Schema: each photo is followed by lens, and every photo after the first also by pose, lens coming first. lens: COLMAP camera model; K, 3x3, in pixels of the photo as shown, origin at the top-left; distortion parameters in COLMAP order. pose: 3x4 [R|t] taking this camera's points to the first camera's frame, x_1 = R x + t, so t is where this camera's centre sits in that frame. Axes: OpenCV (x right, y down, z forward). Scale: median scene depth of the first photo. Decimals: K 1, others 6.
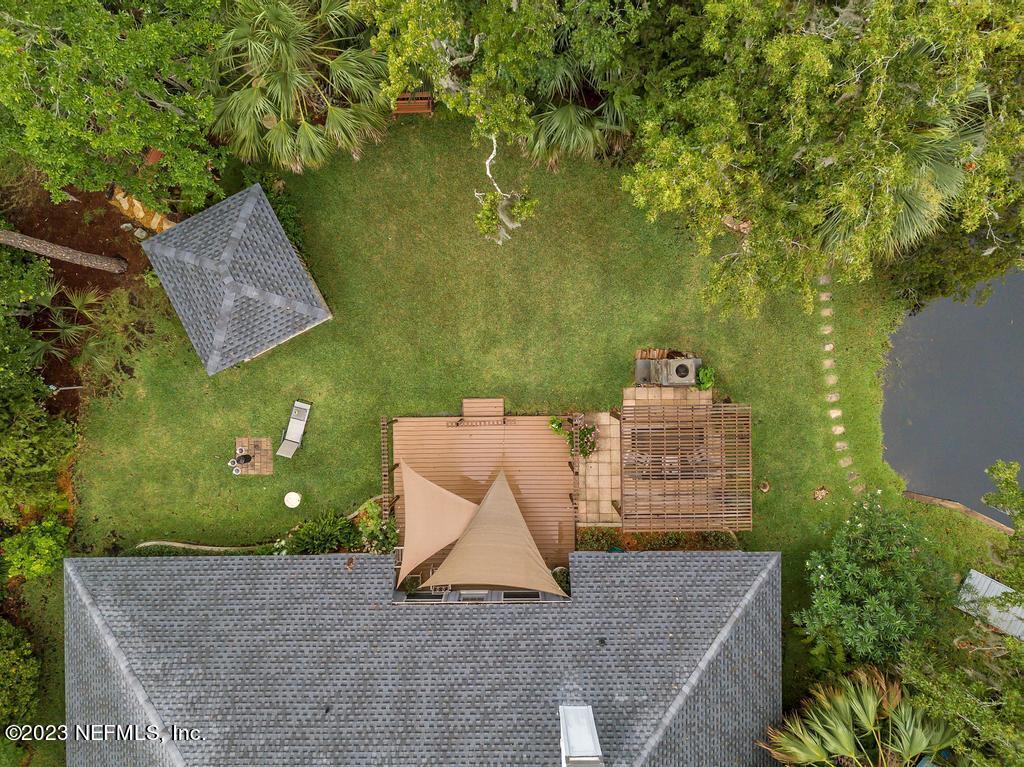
lens RADIAL K [[784.5, 0, 516.6], [0, 784.5, 372.3], [0, 0, 1]] dist [0.006199, 0.005332]
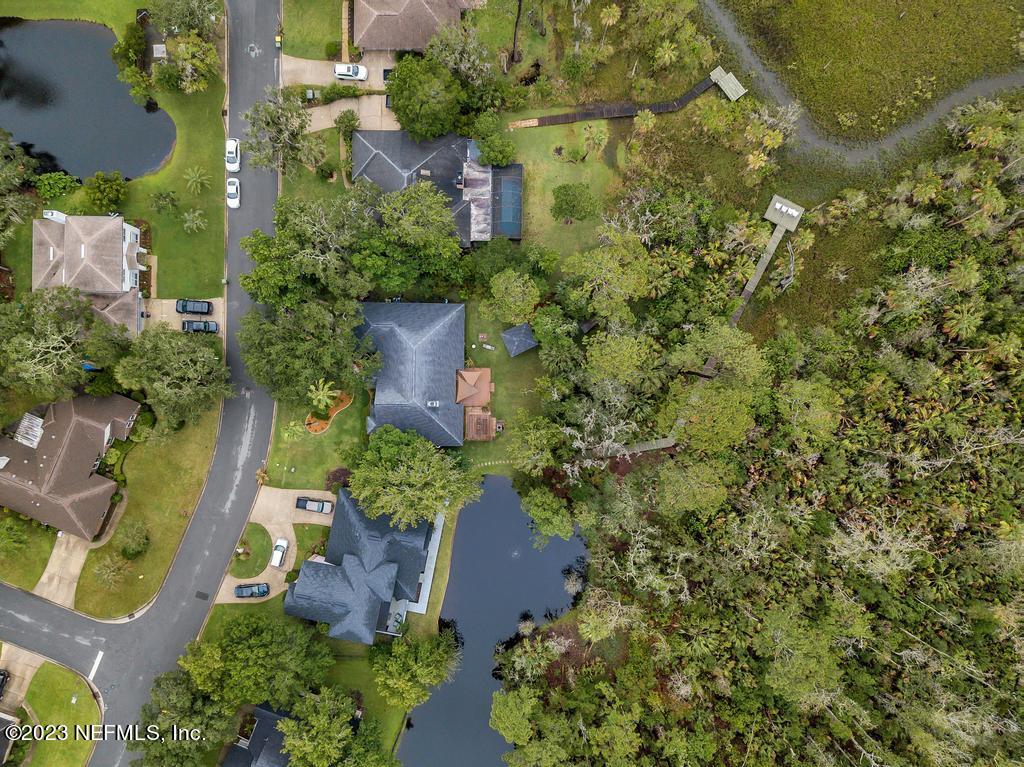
lens RADIAL K [[784.5, 0, 504.3], [0, 784.5, 390.6], [0, 0, 1]] dist [0.006199, 0.005332]
pose [[-0.021339, 0.999735, -0.008591, 0.015750], [-0.999770, -0.021355, -0.001789, -0.018567], [-0.001972, 0.008551, 0.999961, -3.634536]]
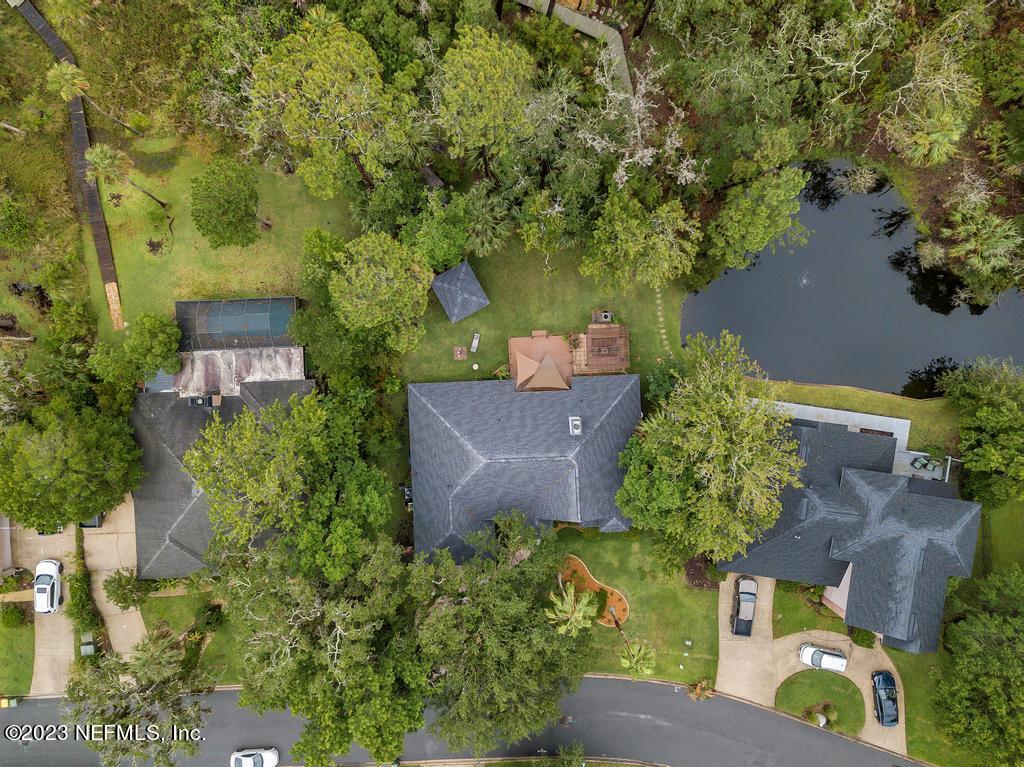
lens RADIAL K [[784.5, 0, 501.1], [0, 784.5, 393.7], [0, 0, 1]] dist [0.006199, 0.005332]
pose [[0.999143, -0.033435, -0.024397, -0.120838], [0.034161, 0.998967, 0.029981, 0.176056], [0.023370, -0.030788, 0.999253, -1.893656]]
